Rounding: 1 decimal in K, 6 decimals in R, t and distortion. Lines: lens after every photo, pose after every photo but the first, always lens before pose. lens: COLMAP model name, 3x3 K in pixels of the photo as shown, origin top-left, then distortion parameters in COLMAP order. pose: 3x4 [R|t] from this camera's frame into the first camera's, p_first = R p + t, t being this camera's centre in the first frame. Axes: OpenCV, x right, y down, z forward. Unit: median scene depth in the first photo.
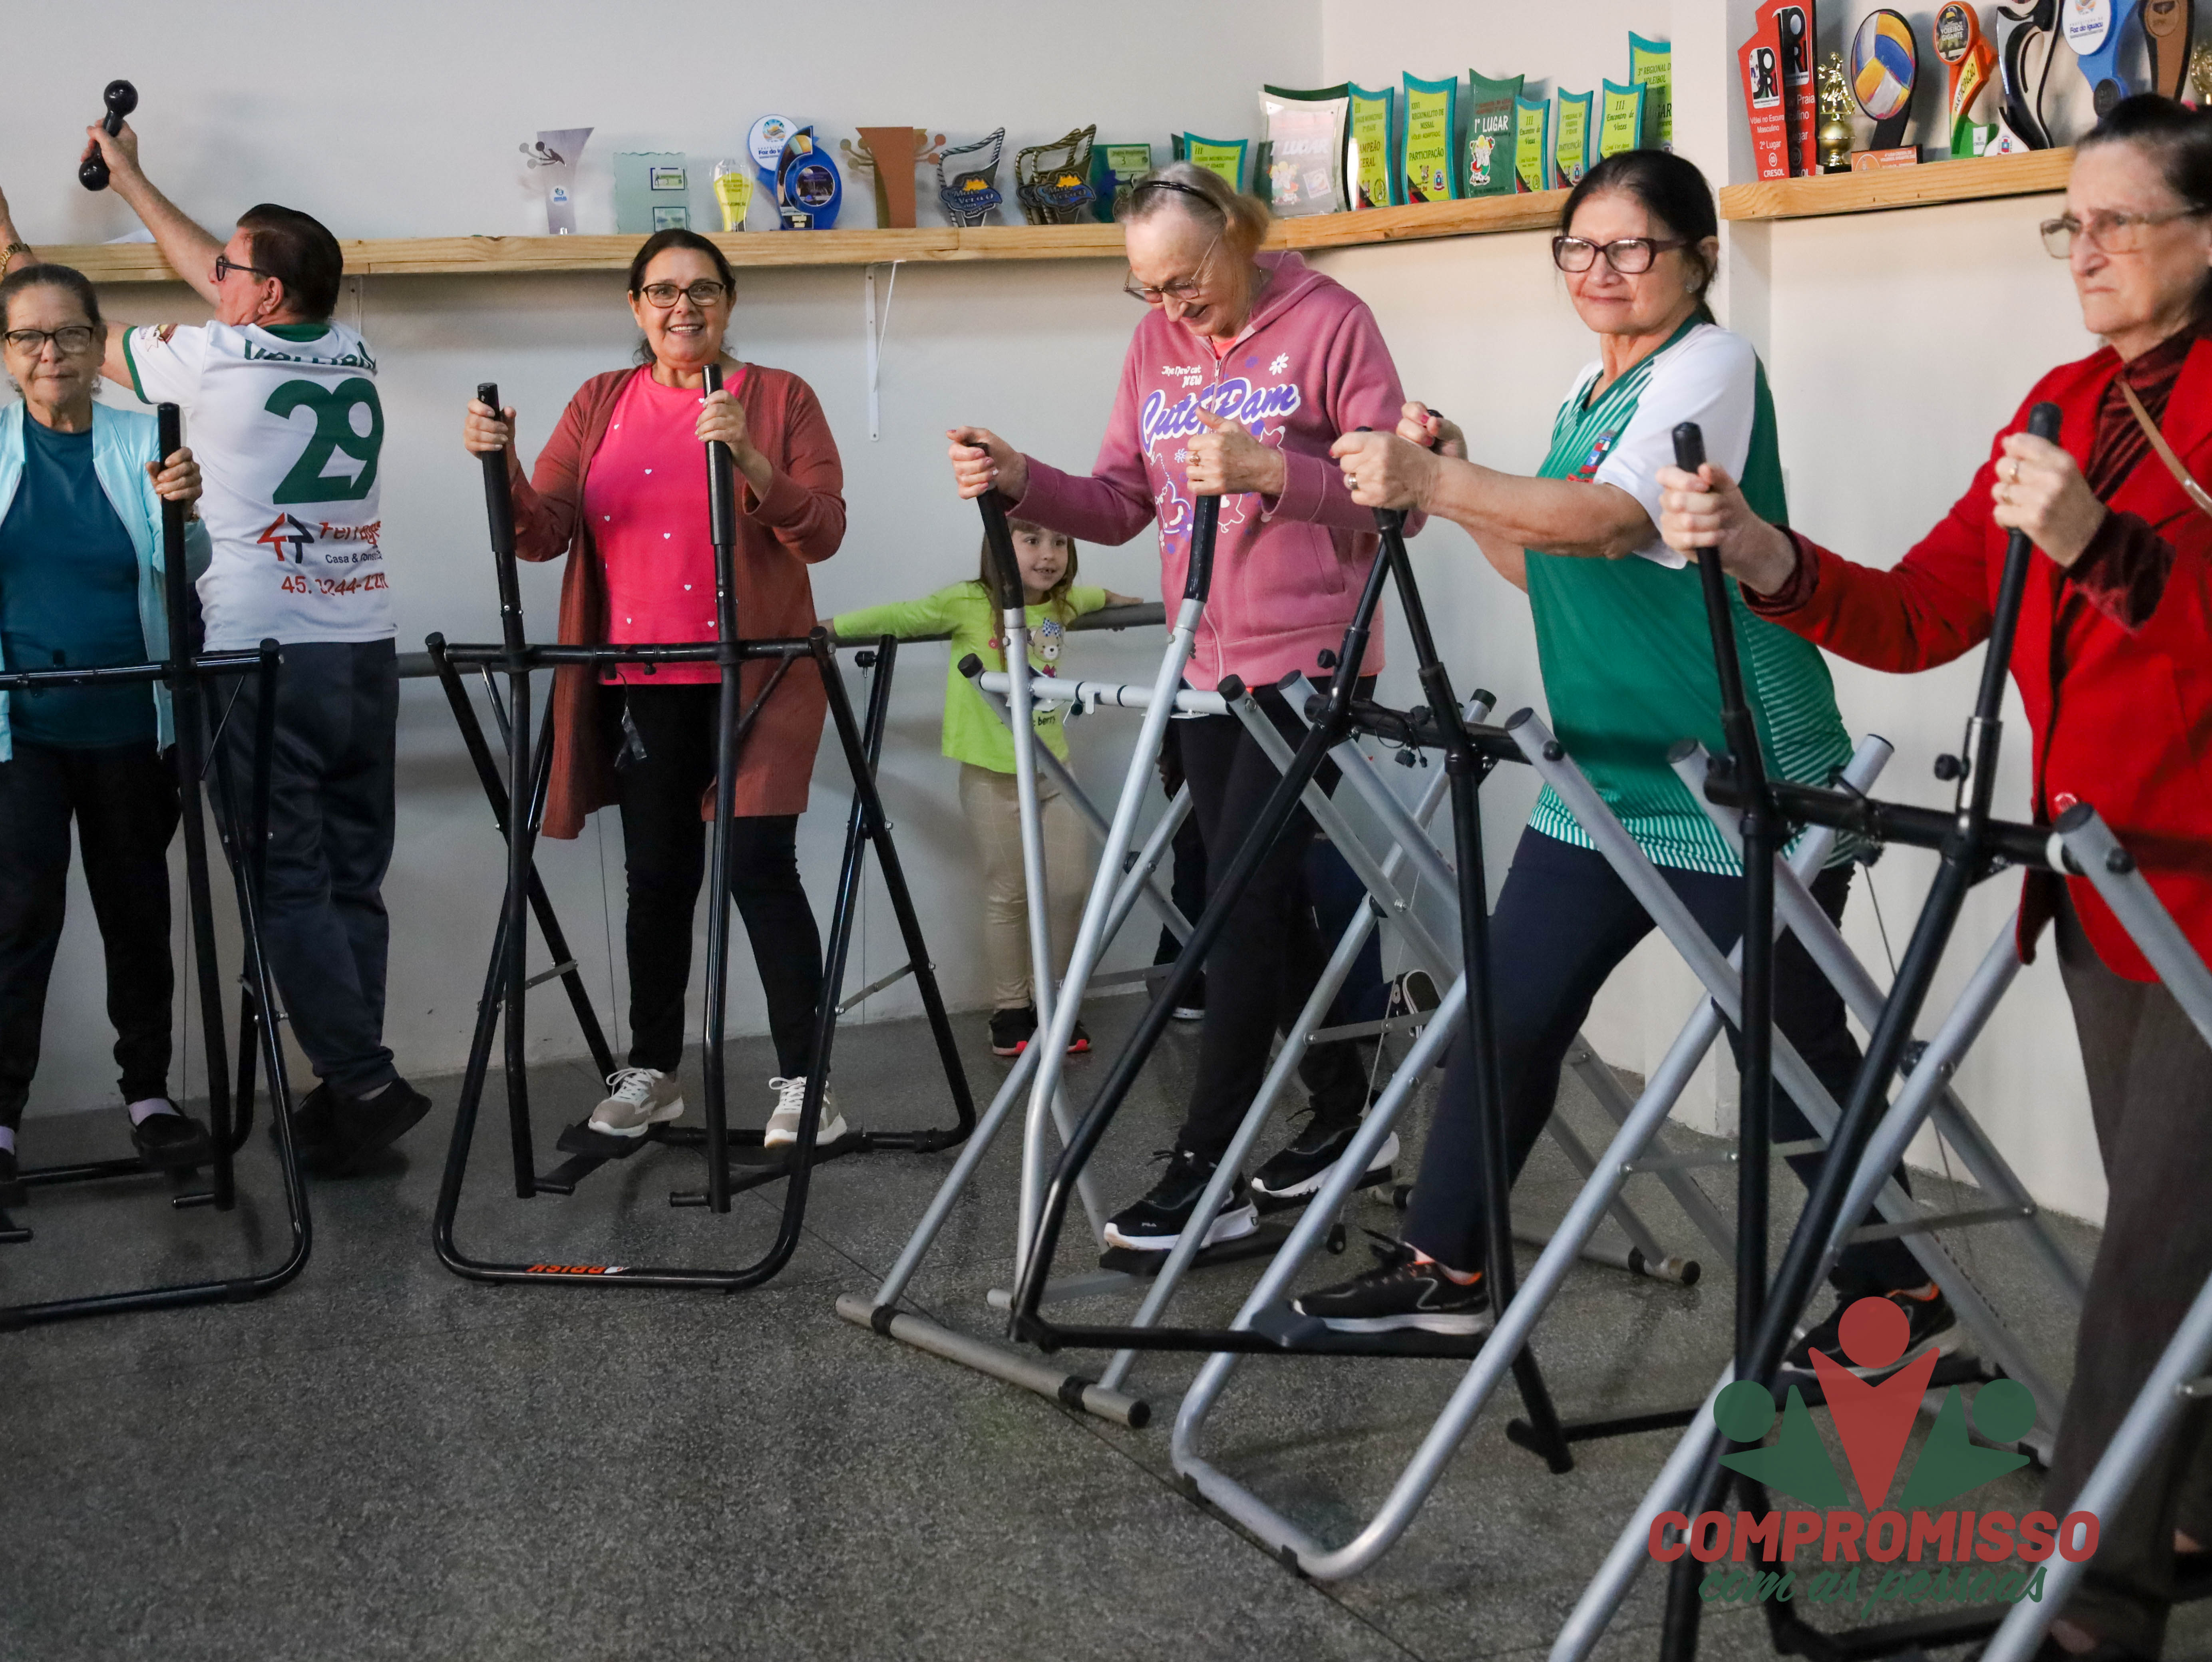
lens RADIAL K [[3424.4, 0, 1111.4], [0, 3424.4, 841.2], [0, 0, 1]] dist [0.071739, 0.000000]
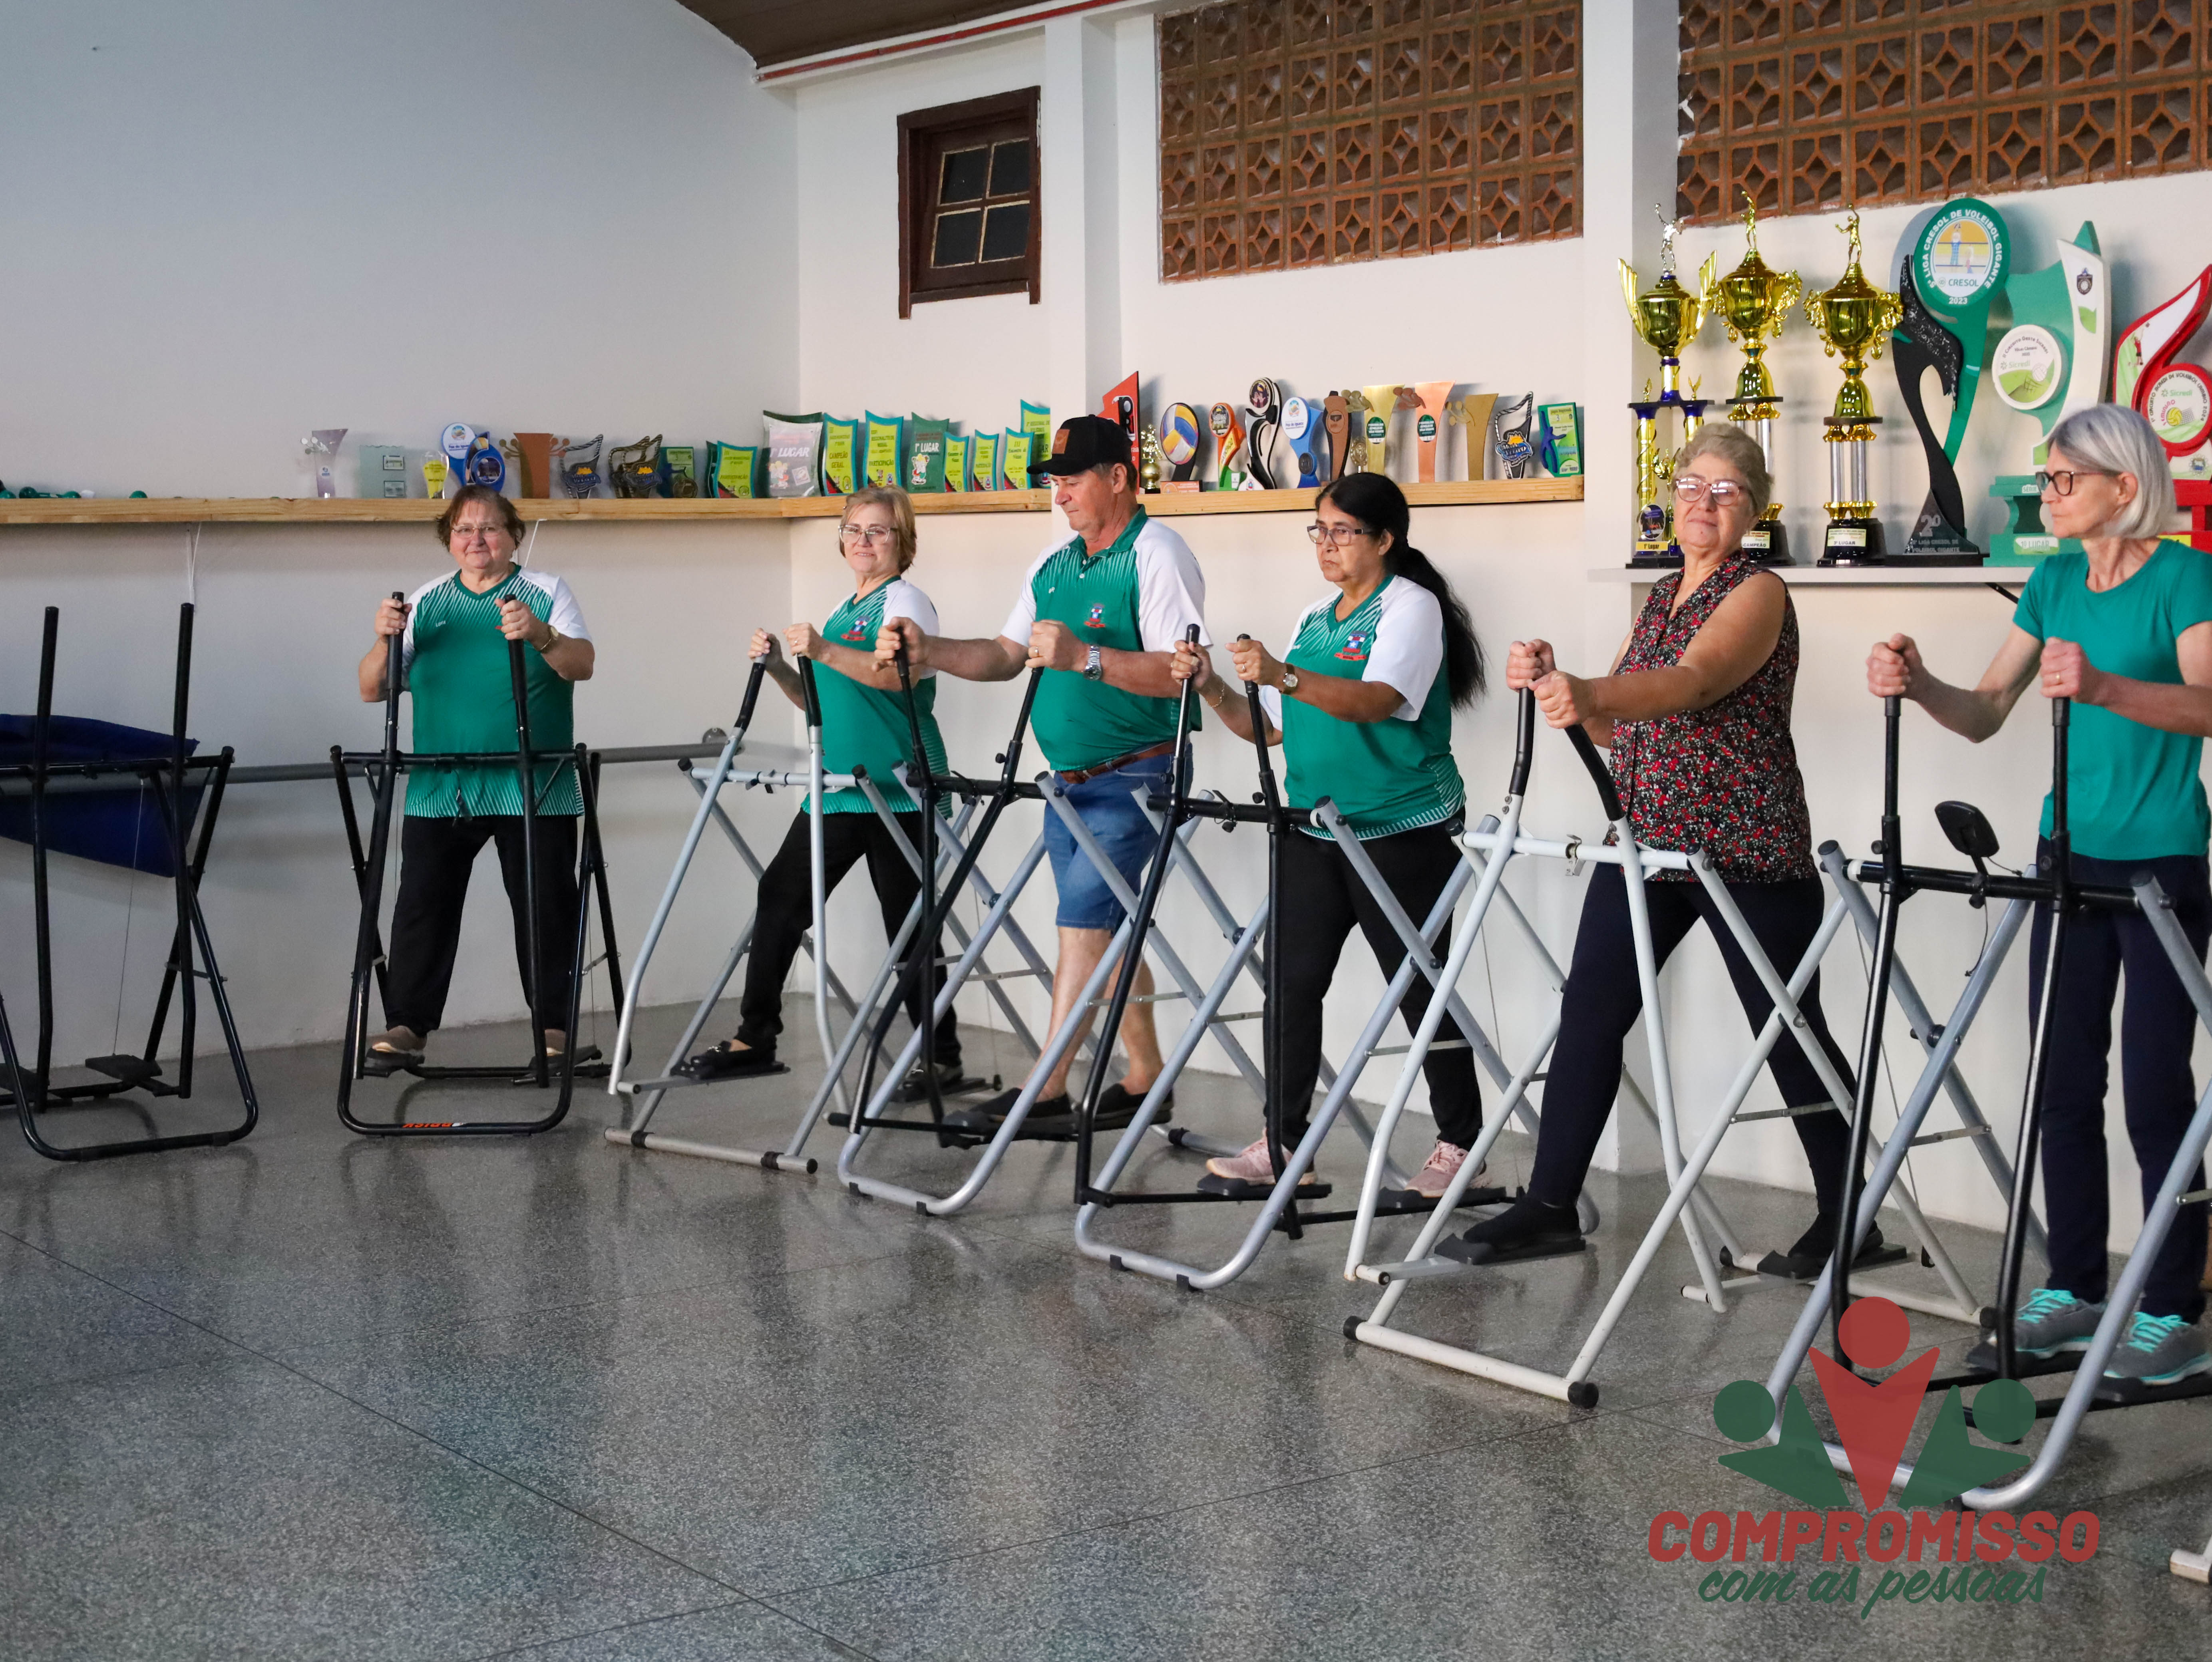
lens RADIAL K [[2985.1, 0, 1105.4], [0, 2985.1, 826.3], [0, 0, 1]] dist [-0.008896, 0.000000]
pose [[0.975199, 0.010401, 0.221087, -0.115506], [0.002839, 0.998225, -0.059480, 0.048658], [-0.221314, 0.058632, 0.973439, -0.355509]]
